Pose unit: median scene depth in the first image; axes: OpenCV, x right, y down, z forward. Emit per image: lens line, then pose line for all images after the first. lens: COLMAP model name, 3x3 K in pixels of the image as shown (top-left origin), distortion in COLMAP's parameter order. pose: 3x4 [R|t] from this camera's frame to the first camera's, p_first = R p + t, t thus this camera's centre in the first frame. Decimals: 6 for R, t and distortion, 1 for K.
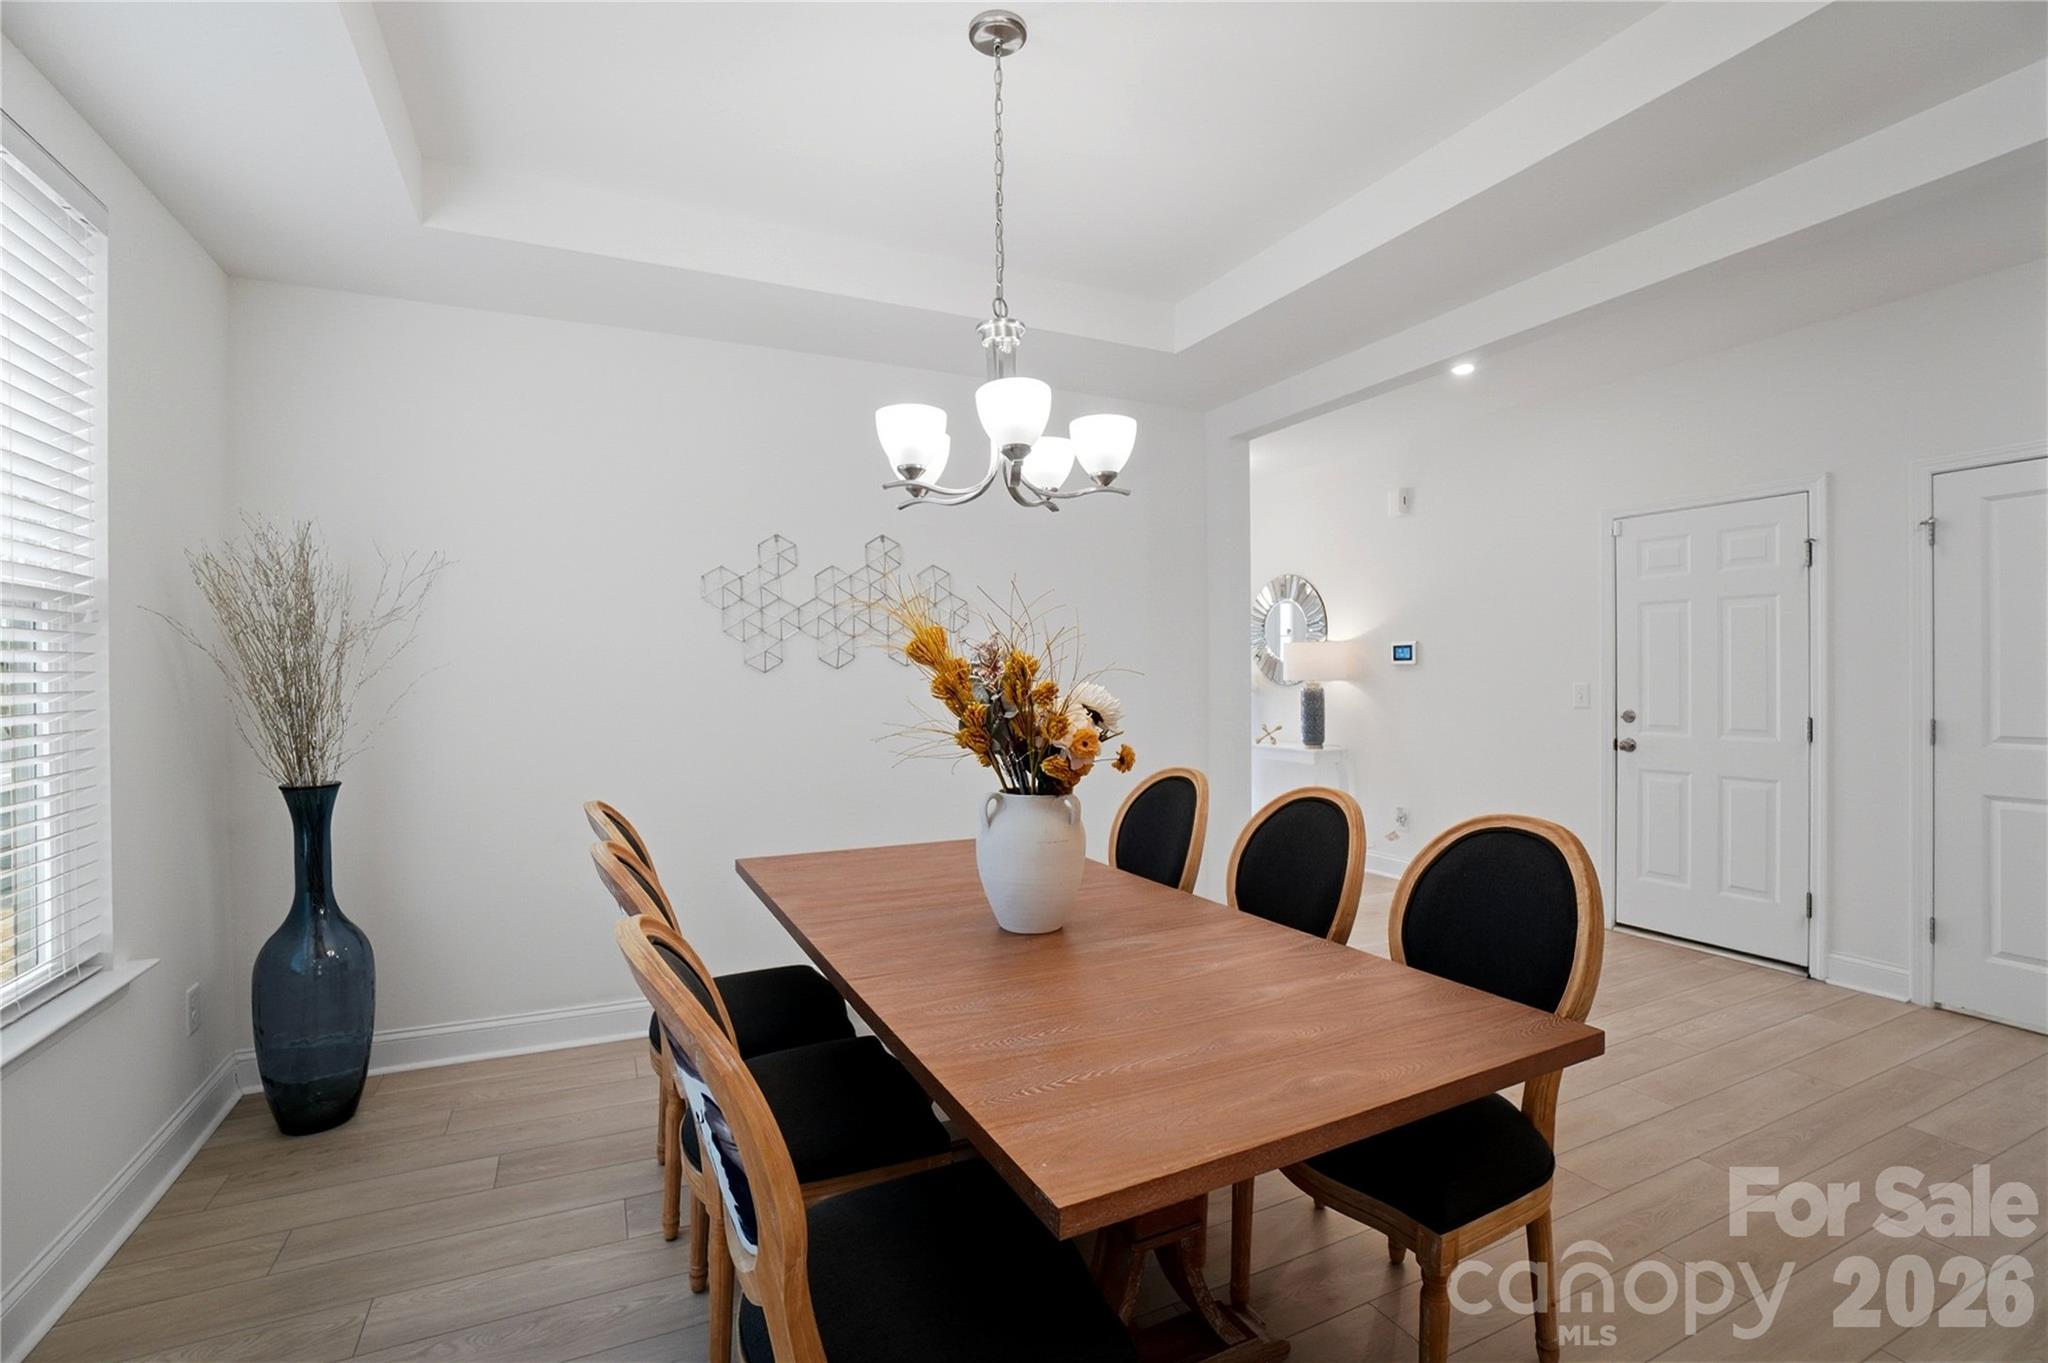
lens RADIAL K [[917.3, 0, 1013.5], [0, 917.3, 682.3], [0, 0, 1]] dist [-0.066628, 0.026300]
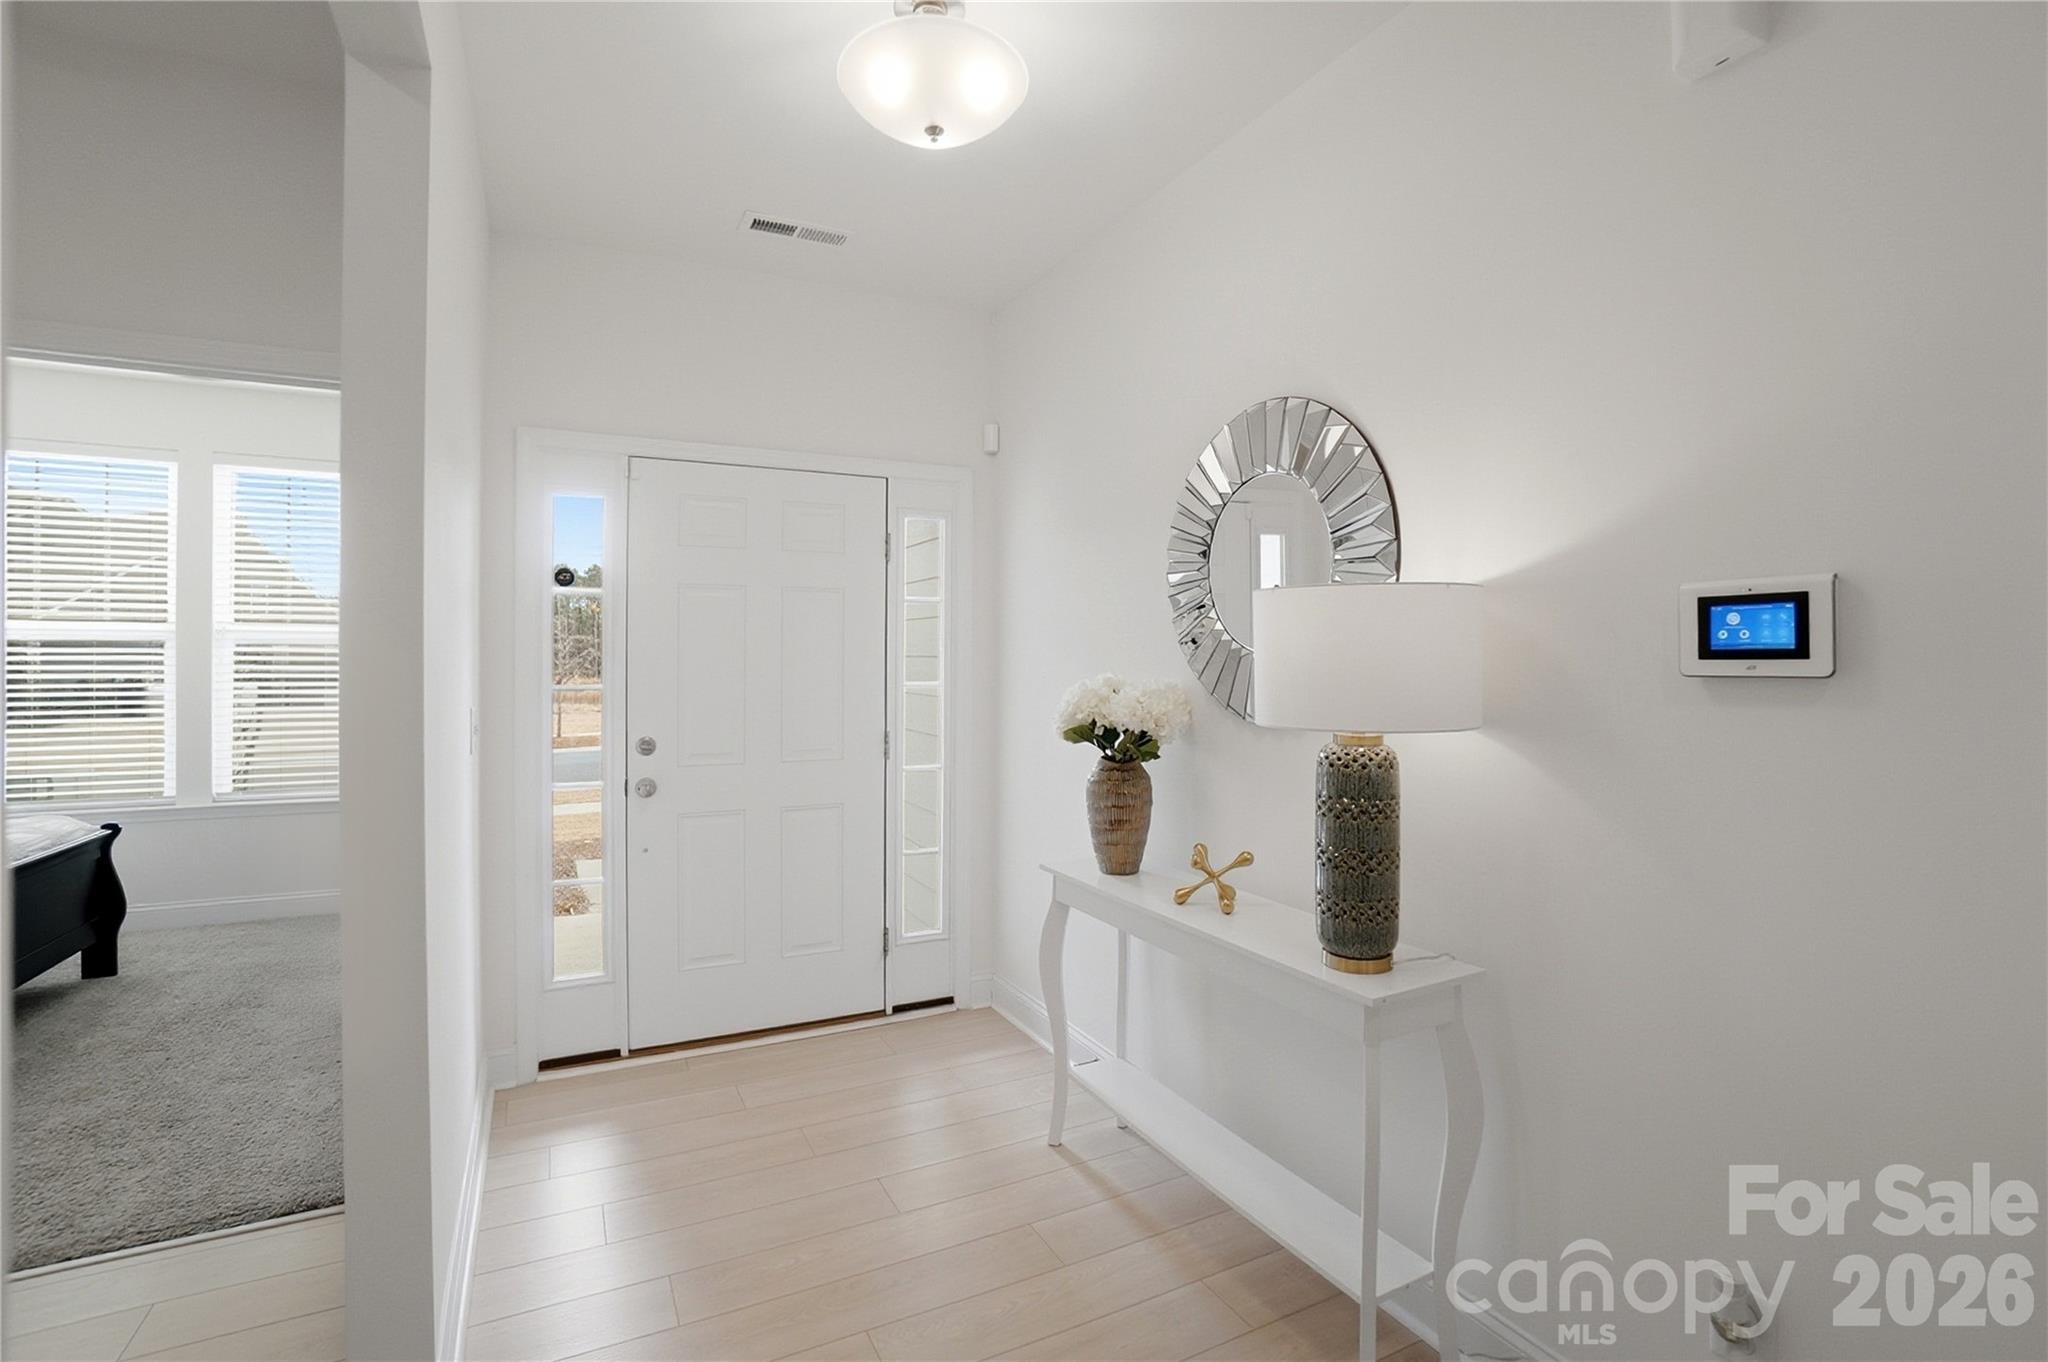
lens RADIAL K [[917.3, 0, 1013.5], [0, 917.3, 681.8], [0, 0, 1]] dist [-0.066628, 0.026300]
pose [[0.999993, 0.003558, -0.000646, 0.222881], [-0.003553, 0.999965, 0.007527, -0.017324], [0.000673, -0.007525, 0.999971, 0.719591]]
